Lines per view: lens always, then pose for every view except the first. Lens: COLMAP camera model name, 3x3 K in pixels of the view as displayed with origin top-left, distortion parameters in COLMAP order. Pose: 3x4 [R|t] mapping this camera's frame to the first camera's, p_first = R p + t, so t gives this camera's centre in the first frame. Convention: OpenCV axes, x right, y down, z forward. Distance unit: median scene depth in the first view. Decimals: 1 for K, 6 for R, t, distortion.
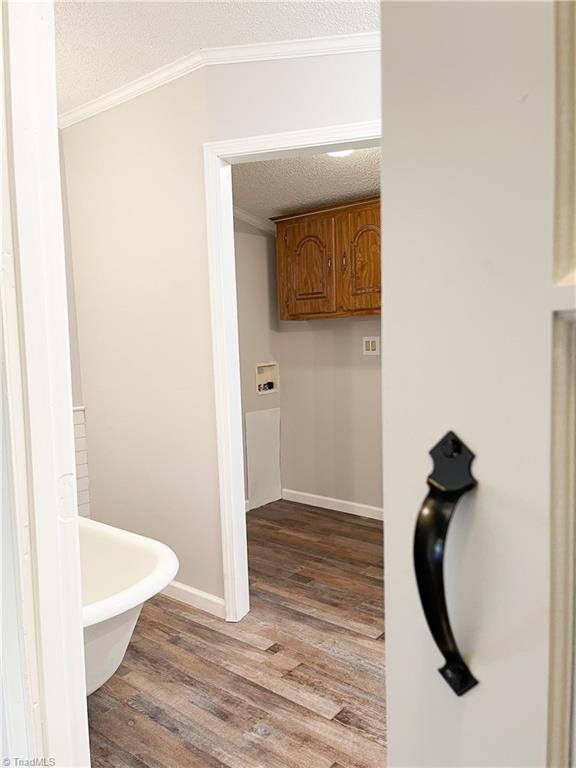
lens RADIAL K [[582.1, 0, 287.3], [0, 582.1, 384.1], [0, 0, 1]] dist [0.039787, -0.020867]
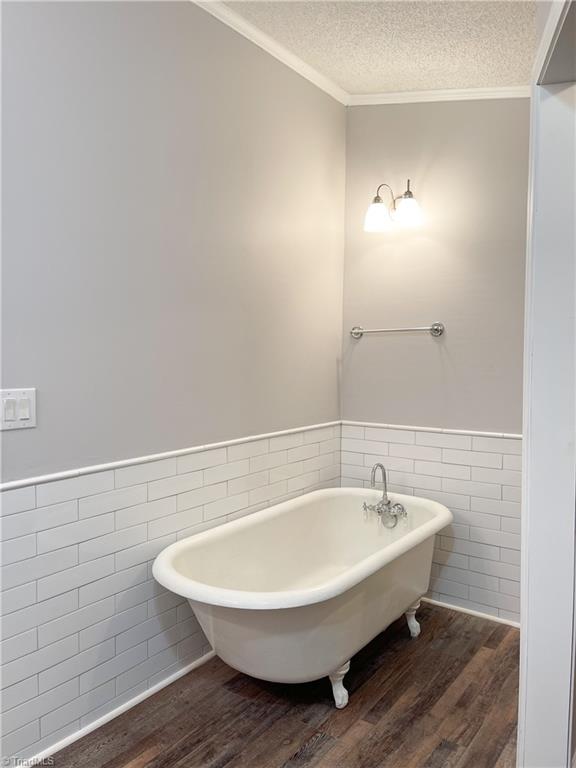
lens RADIAL K [[582.1, 0, 286.9], [0, 582.1, 383.9], [0, 0, 1]] dist [0.039787, -0.020867]
pose [[0.045302, 0.063861, -0.996930, 0.586013], [-0.082060, 0.994820, 0.059997, -0.072957], [0.995597, 0.079090, 0.050307, 0.767299]]
